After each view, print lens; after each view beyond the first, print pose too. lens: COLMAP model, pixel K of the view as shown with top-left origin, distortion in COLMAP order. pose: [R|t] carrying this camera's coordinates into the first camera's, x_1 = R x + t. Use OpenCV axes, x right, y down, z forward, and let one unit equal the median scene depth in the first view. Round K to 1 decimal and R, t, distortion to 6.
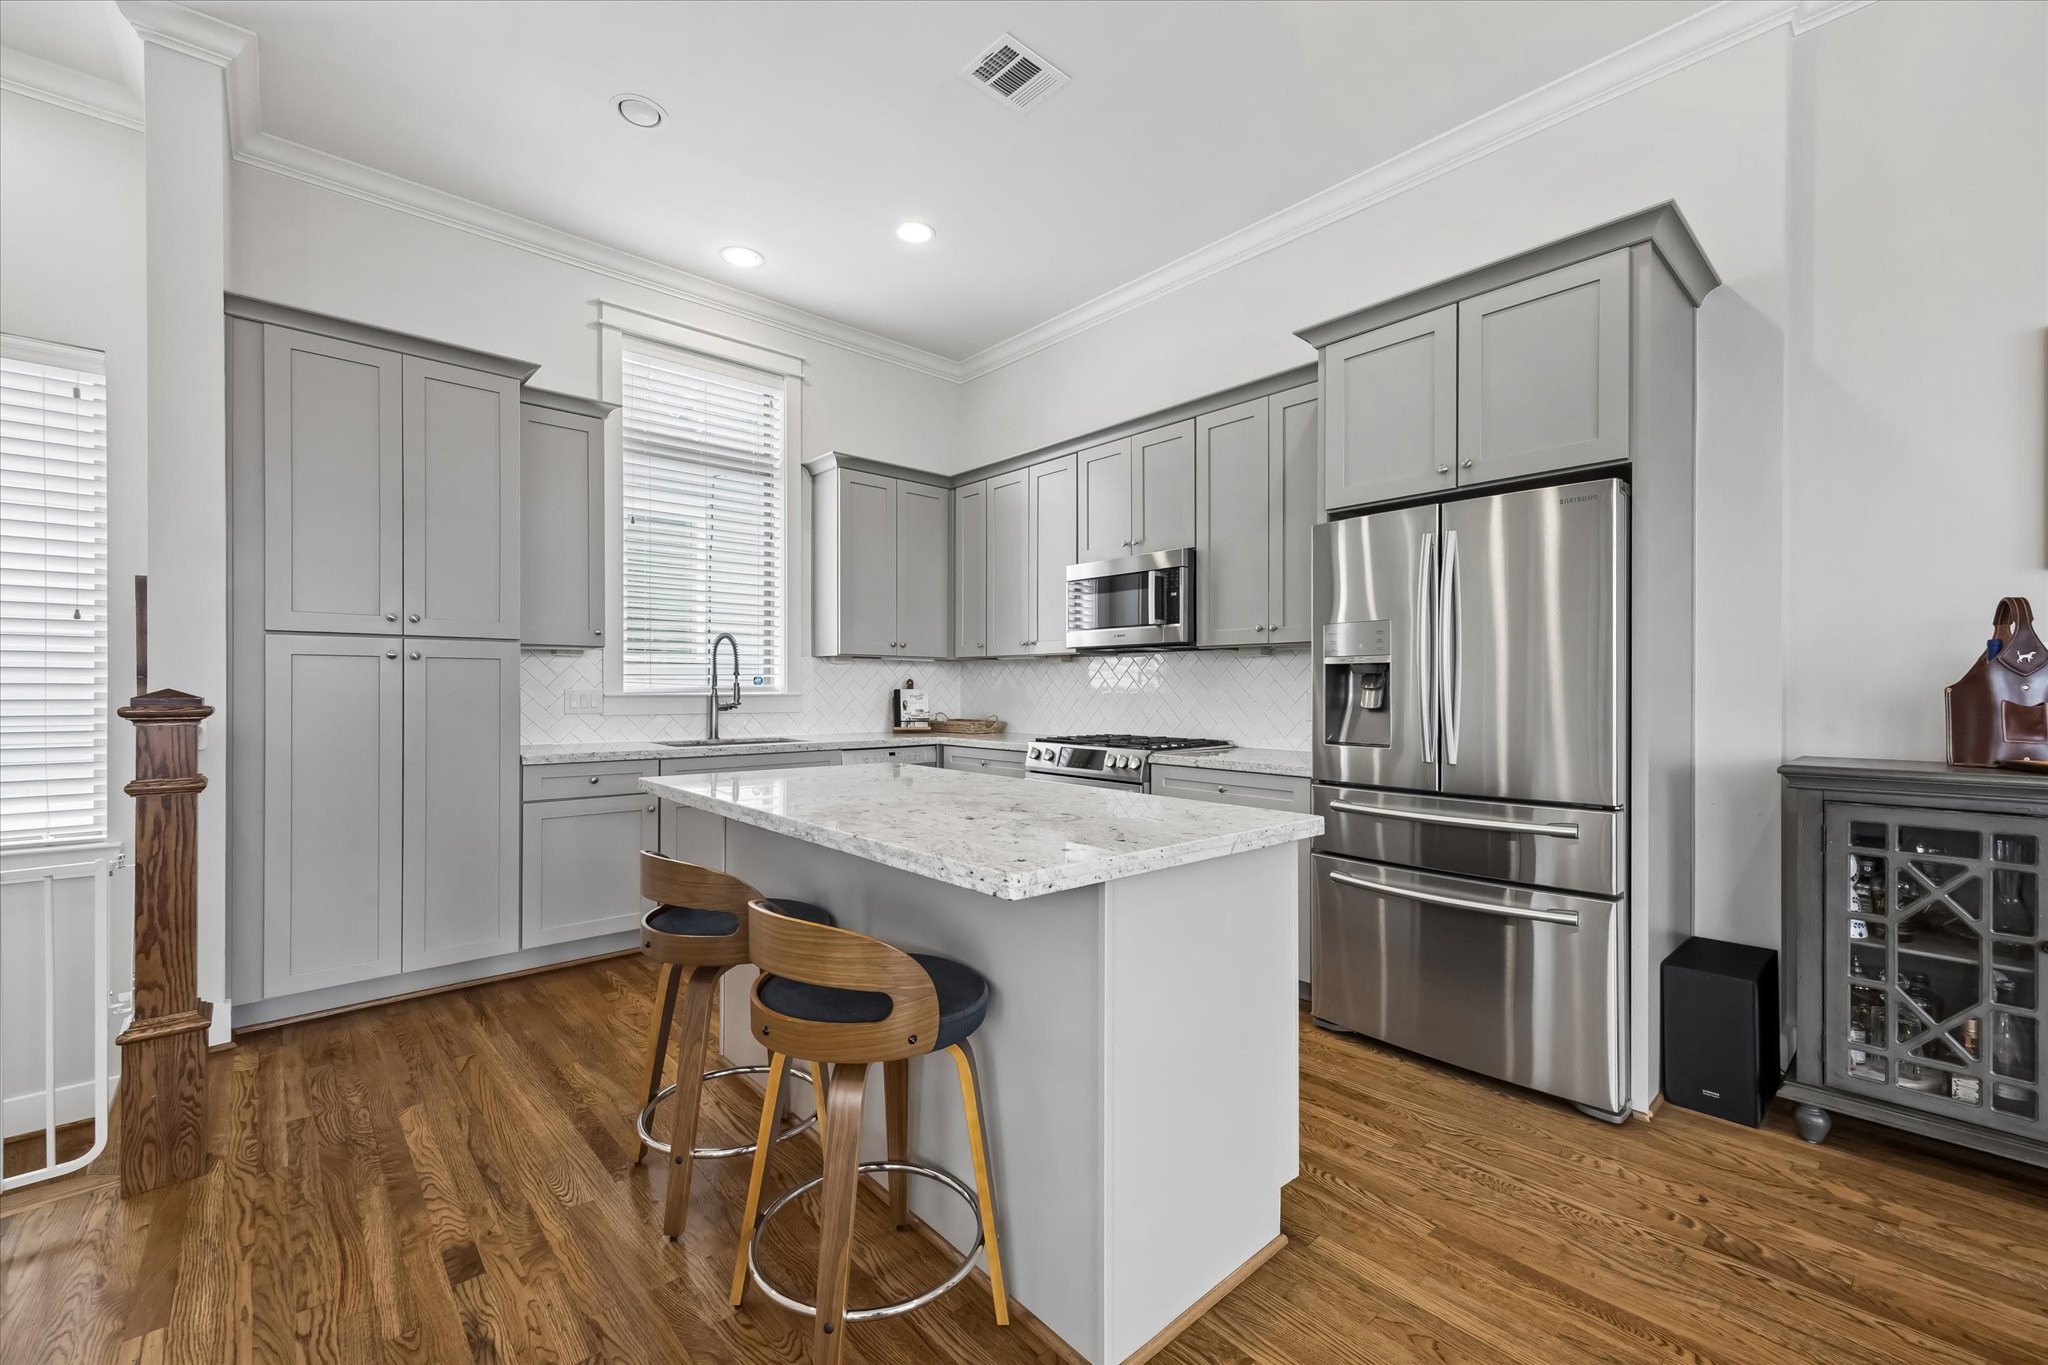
lens RADIAL K [[833.0, 0, 1029.4], [0, 833.0, 686.4], [0, 0, 1]] dist [0.009831, -0.000473]
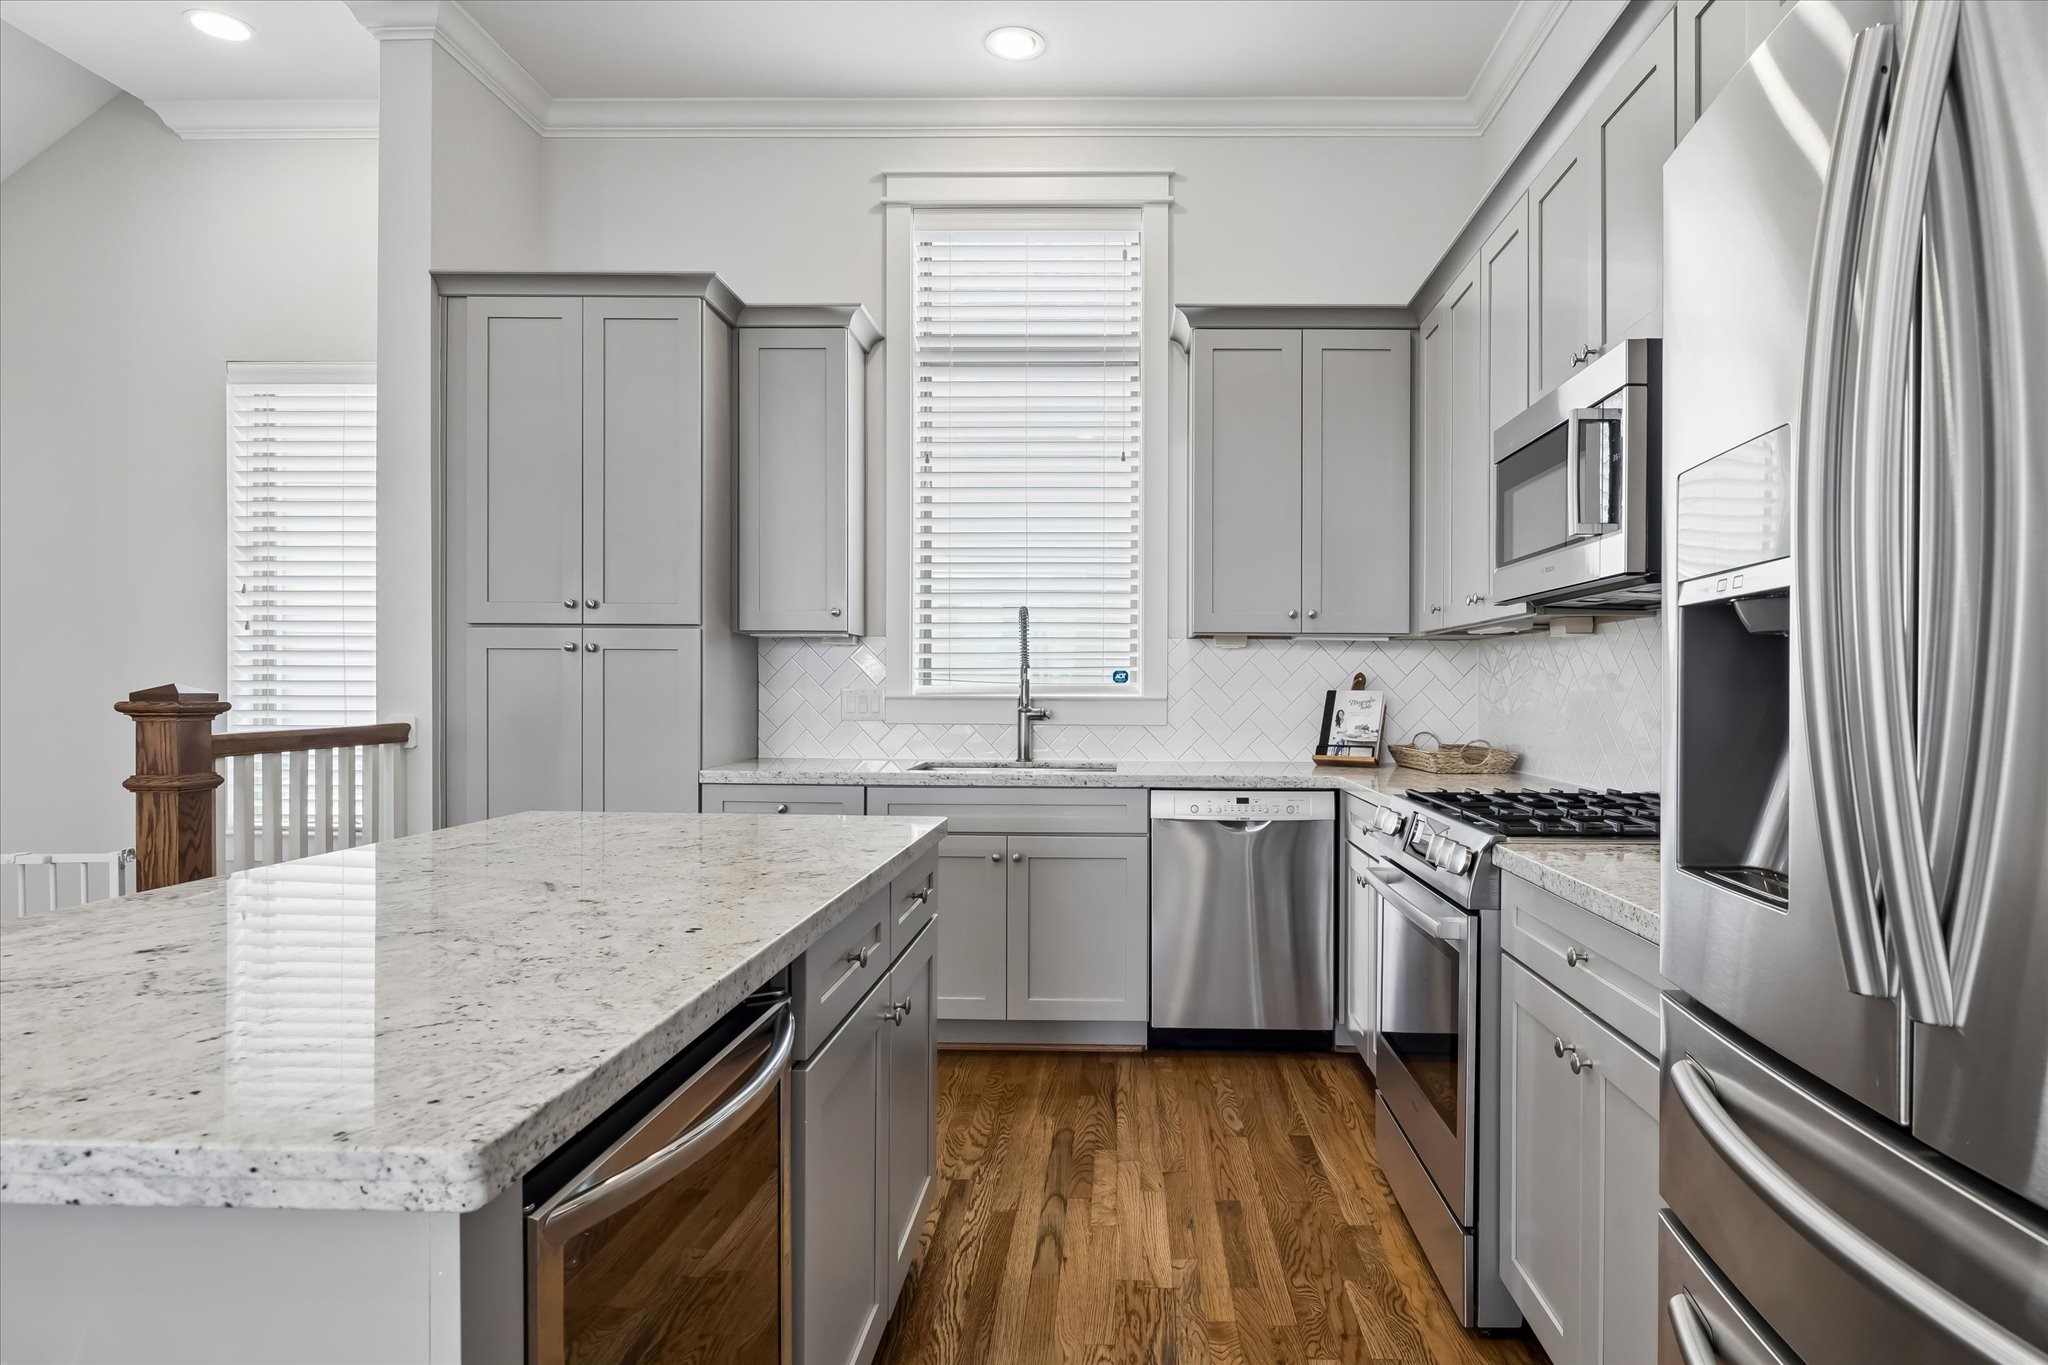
lens RADIAL K [[1139.1, 0, 1090.6], [0, 1139.1, 691.5], [0, 0, 1]] dist [0.006503, 0.001723]
pose [[0.733985, 0.004217, -0.679152, 0.304337], [-0.002567, 0.999991, 0.003435, 0.002328], [0.679161, -0.000778, 0.733989, 0.347901]]
